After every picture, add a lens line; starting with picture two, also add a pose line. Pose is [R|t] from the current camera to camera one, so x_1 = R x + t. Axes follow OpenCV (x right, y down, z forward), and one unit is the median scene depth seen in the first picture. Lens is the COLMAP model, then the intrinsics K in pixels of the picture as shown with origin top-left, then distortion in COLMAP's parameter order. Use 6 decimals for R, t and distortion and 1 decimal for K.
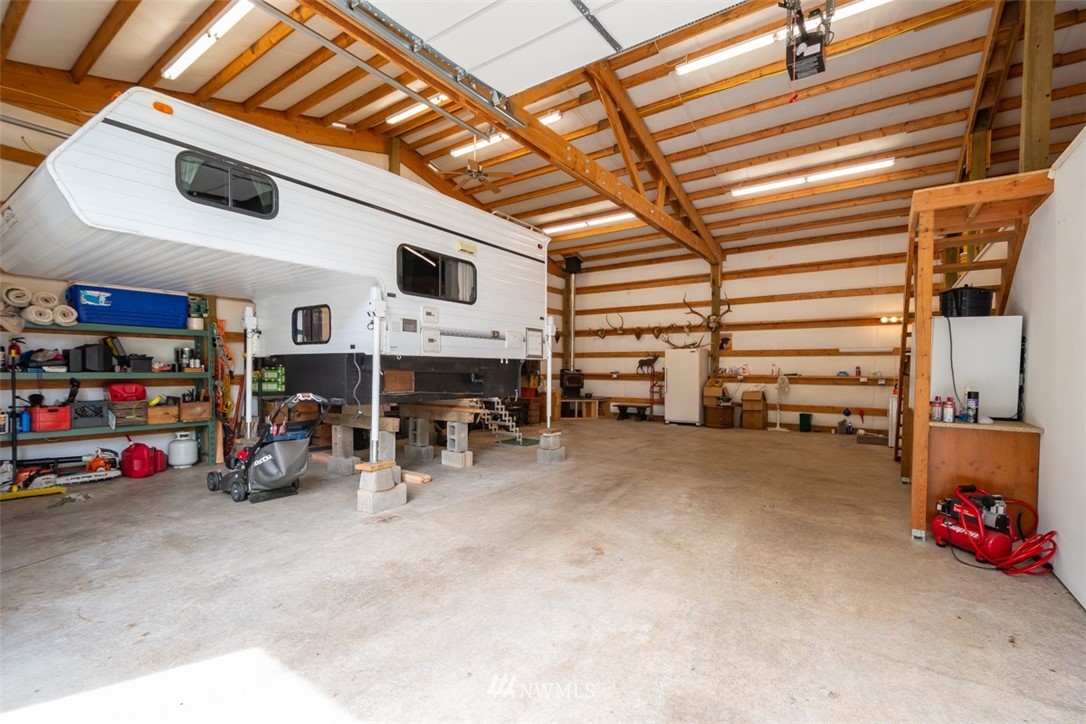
lens RADIAL K [[478.0, 0, 547.0], [0, 478.0, 365.3], [0, 0, 1]] dist [0.004215, 0.000134]
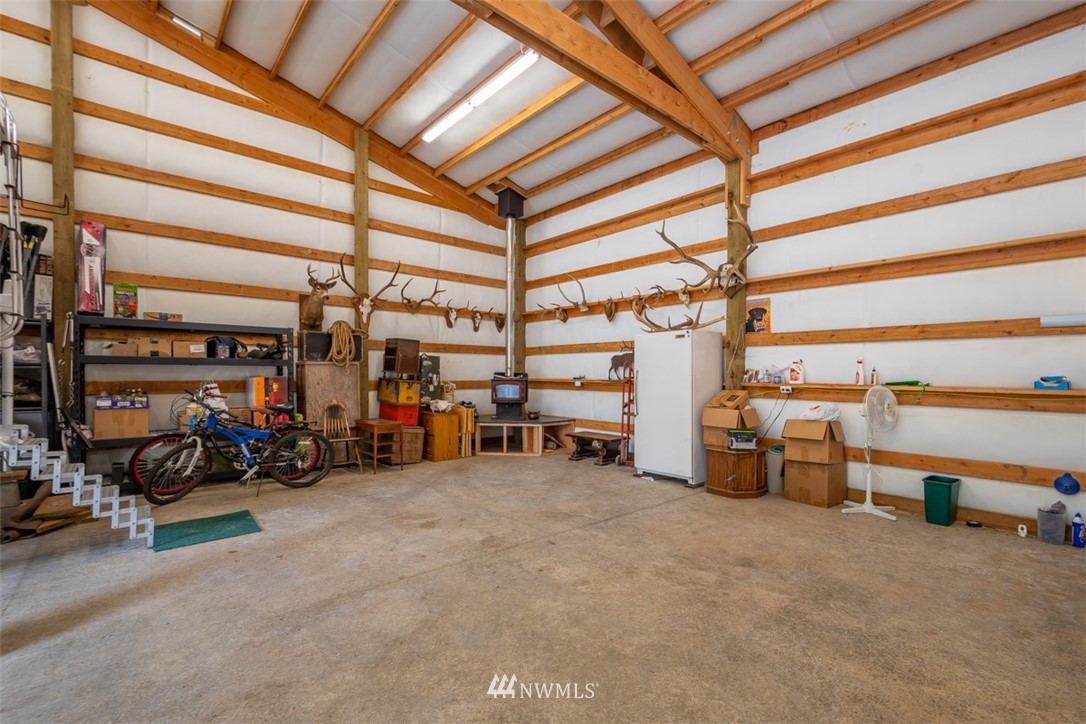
lens RADIAL K [[478.0, 0, 540.6], [0, 478.0, 369.7], [0, 0, 1]] dist [0.004215, 0.000134]
pose [[0.972173, -0.002715, -0.234247, 0.270905], [0.002012, 0.999993, -0.003239, 0.007266], [0.234254, 0.002677, 0.972172, 0.463729]]
